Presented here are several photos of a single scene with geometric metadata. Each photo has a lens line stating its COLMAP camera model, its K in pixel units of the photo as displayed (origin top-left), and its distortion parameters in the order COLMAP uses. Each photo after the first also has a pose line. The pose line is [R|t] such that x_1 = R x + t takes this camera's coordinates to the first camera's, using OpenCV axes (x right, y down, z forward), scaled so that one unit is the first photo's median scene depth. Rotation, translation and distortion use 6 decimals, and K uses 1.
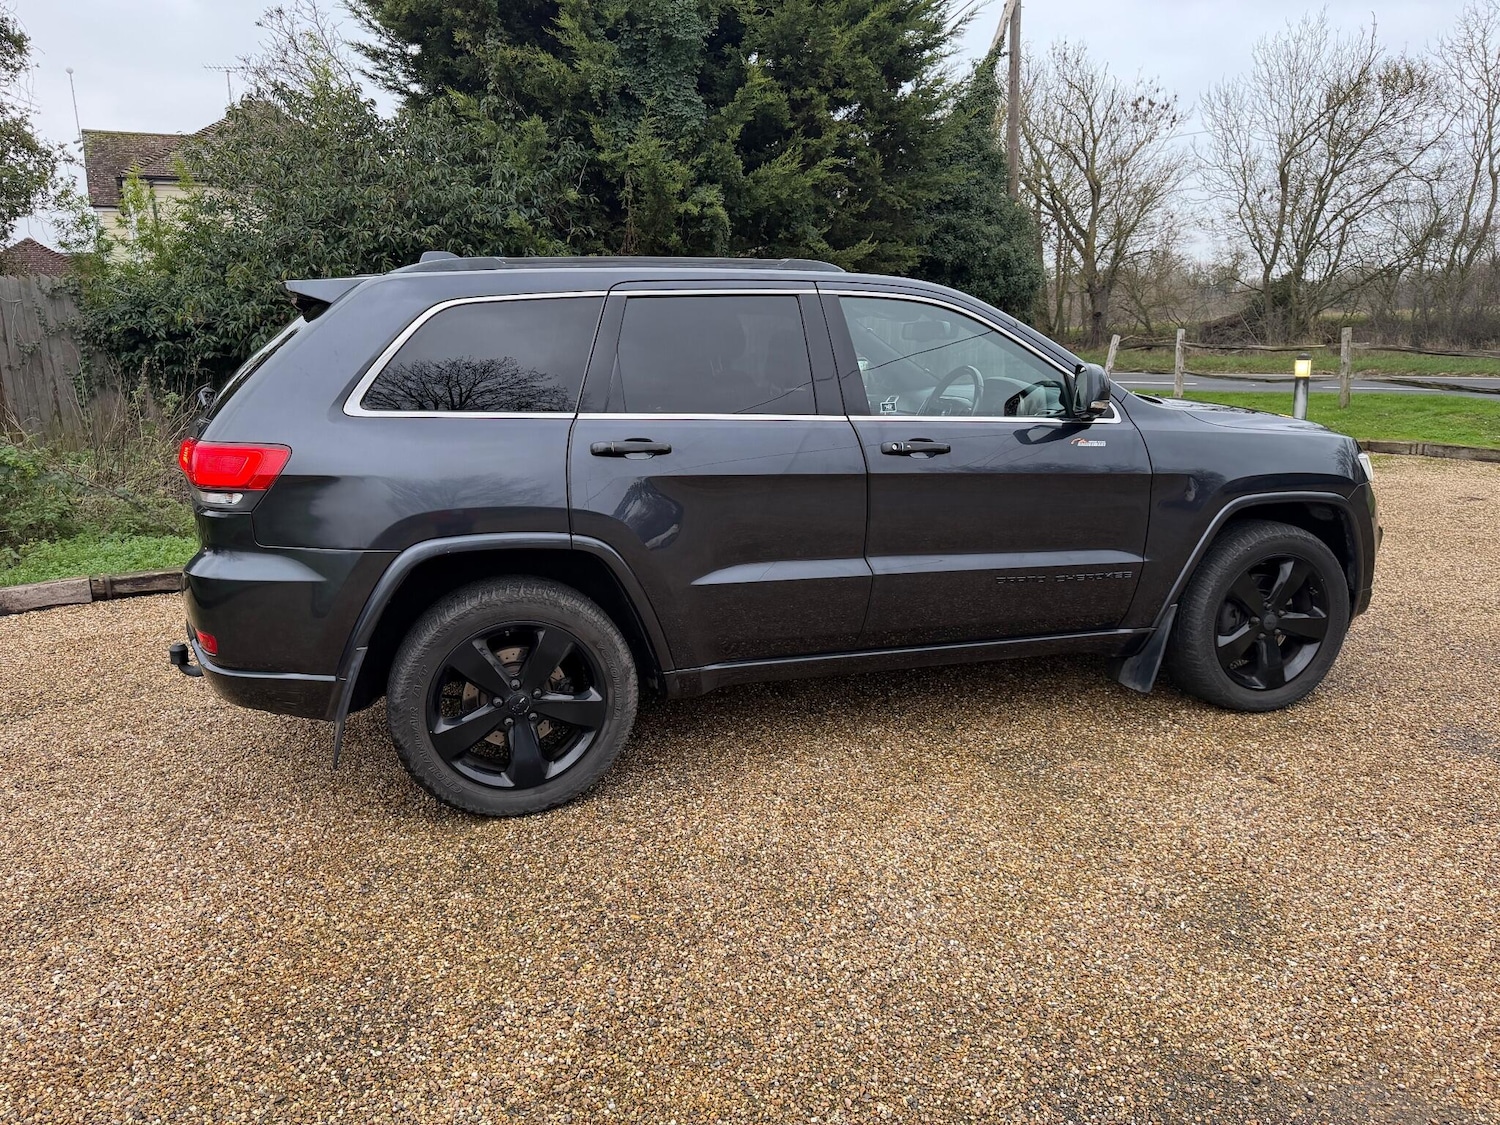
lens RADIAL K [[1066.0, 0, 742.5], [0, 1066.0, 564.1], [0, 0, 1]] dist [0.047953, -0.051653]
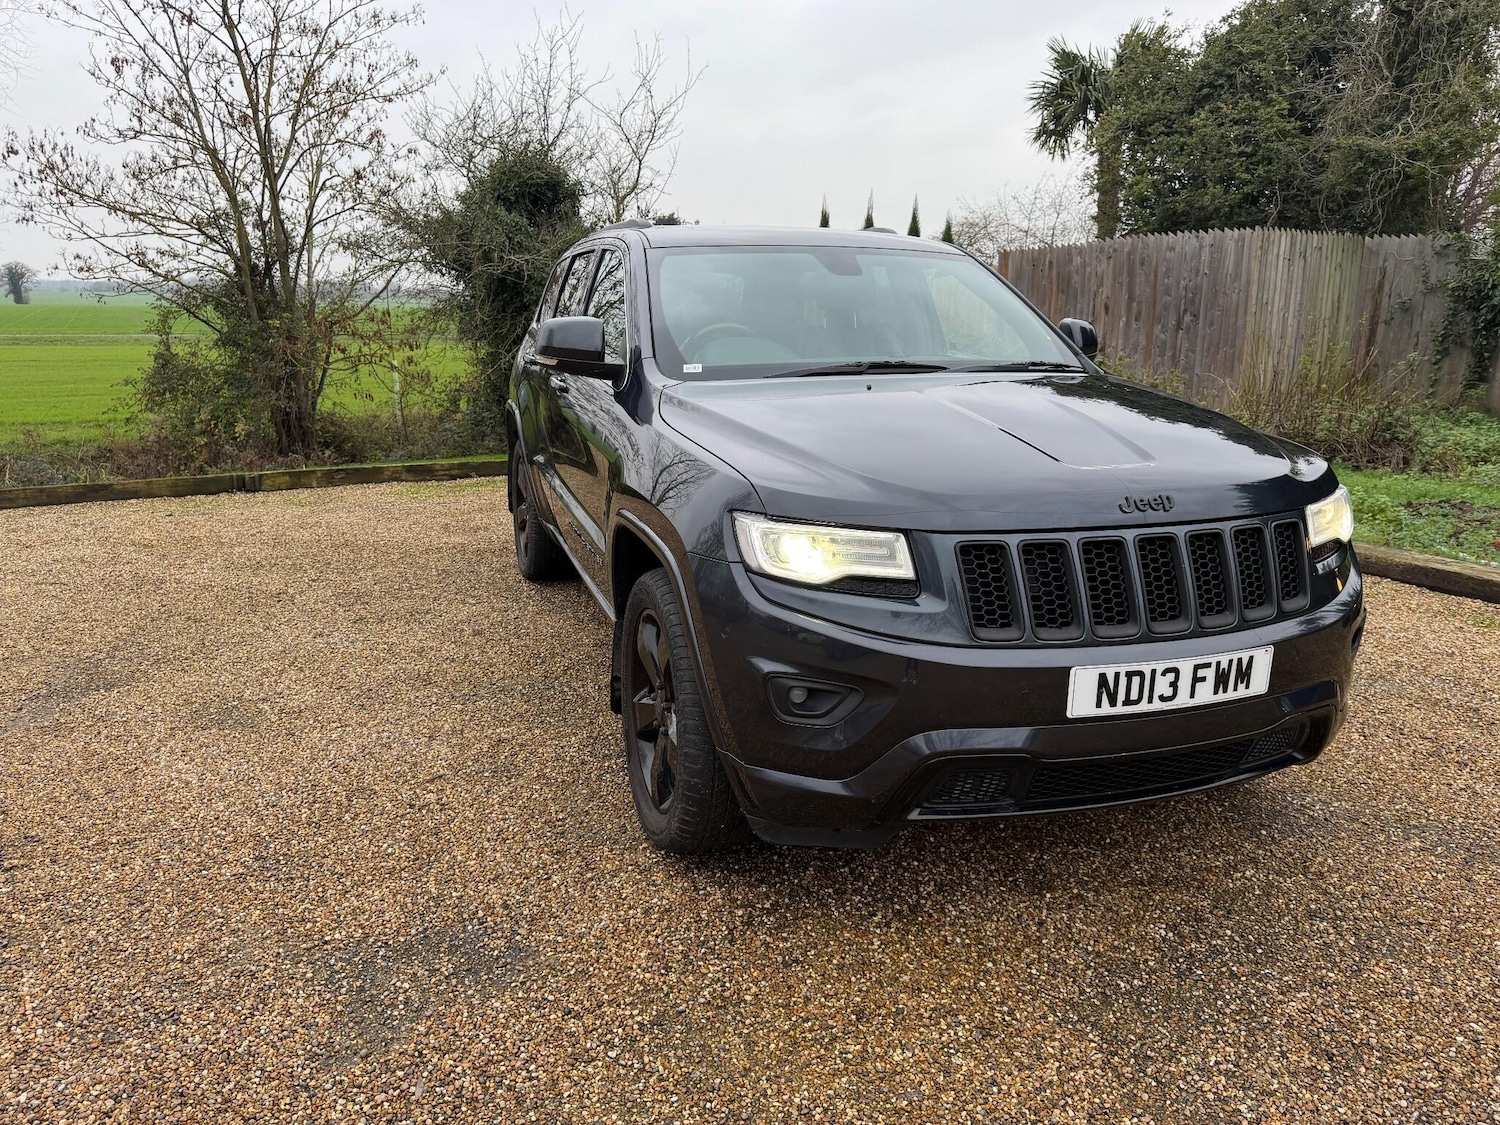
lens RADIAL K [[1068.3, 0, 755.6], [0, 1068.3, 561.8], [0, 0, 1]] dist [0.037074, -0.036735]
pose [[0.014580, 0.252939, -0.967372, 0.372047], [-0.221617, 0.944230, 0.243547, -0.071239], [0.975025, 0.210835, 0.069823, 0.328140]]
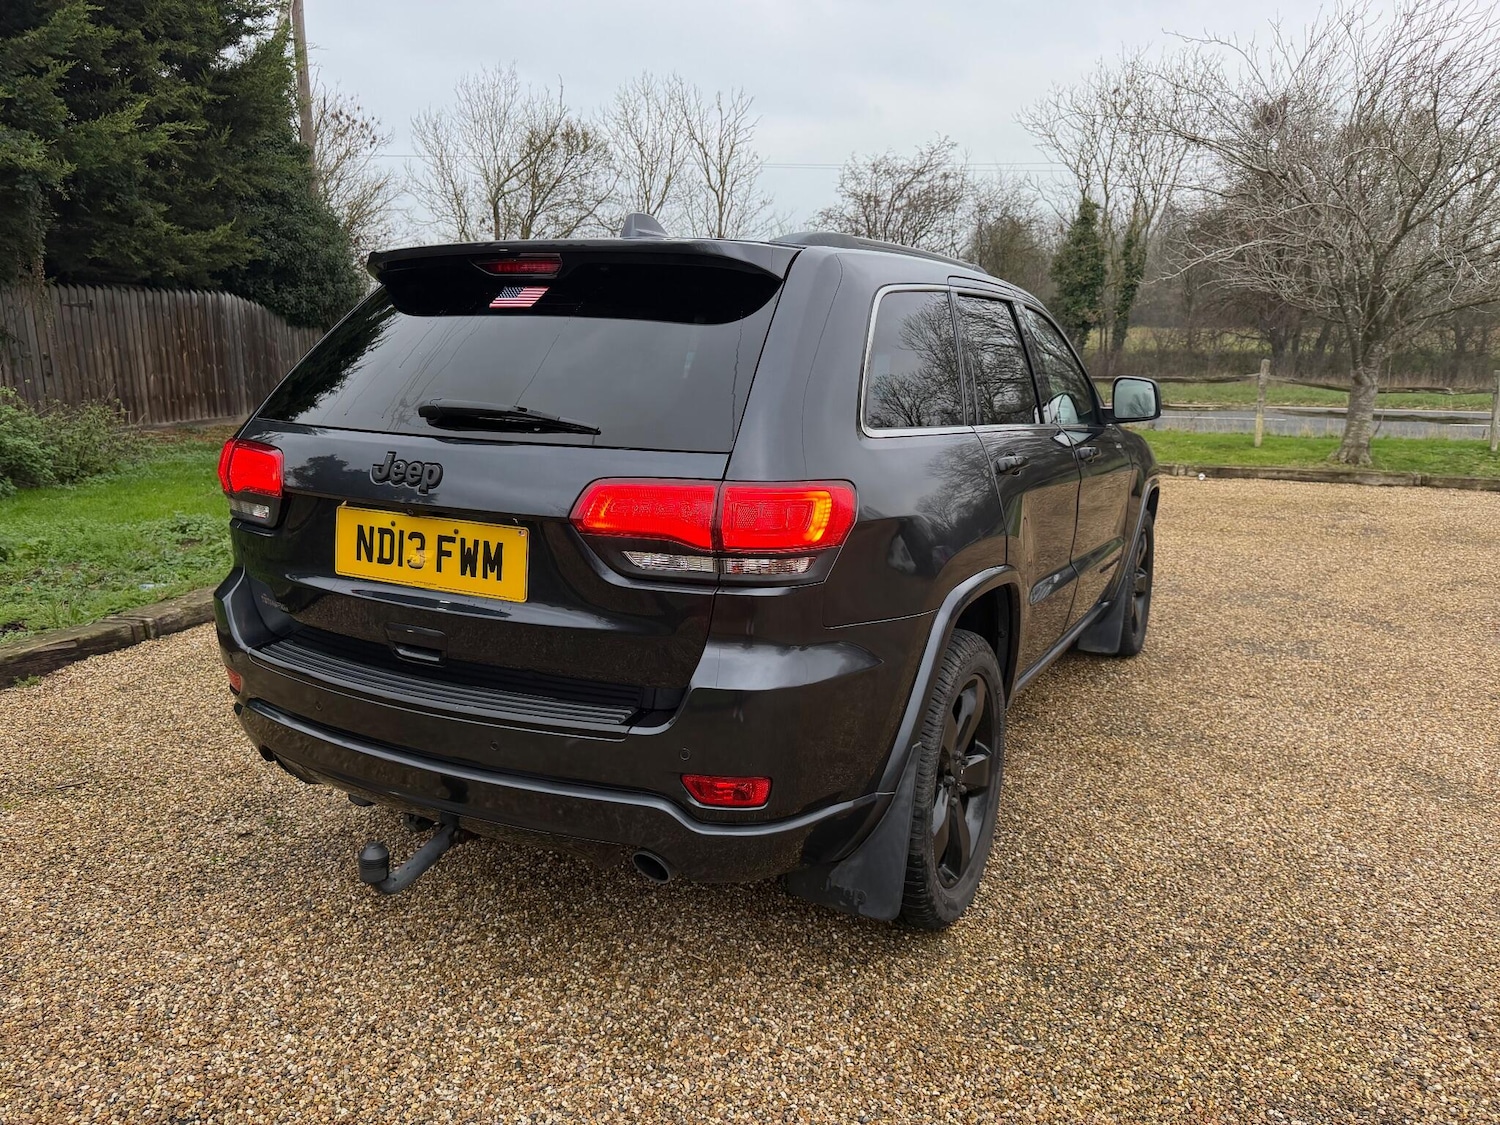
lens RADIAL K [[1068.3, 0, 755.6], [0, 1068.3, 561.8], [0, 0, 1]] dist [0.037074, -0.036735]
pose [[0.703532, -0.108712, 0.702300, -0.236344], [0.120675, 0.992154, 0.032693, -0.021698], [-0.700343, 0.061749, 0.711130, 0.135547]]
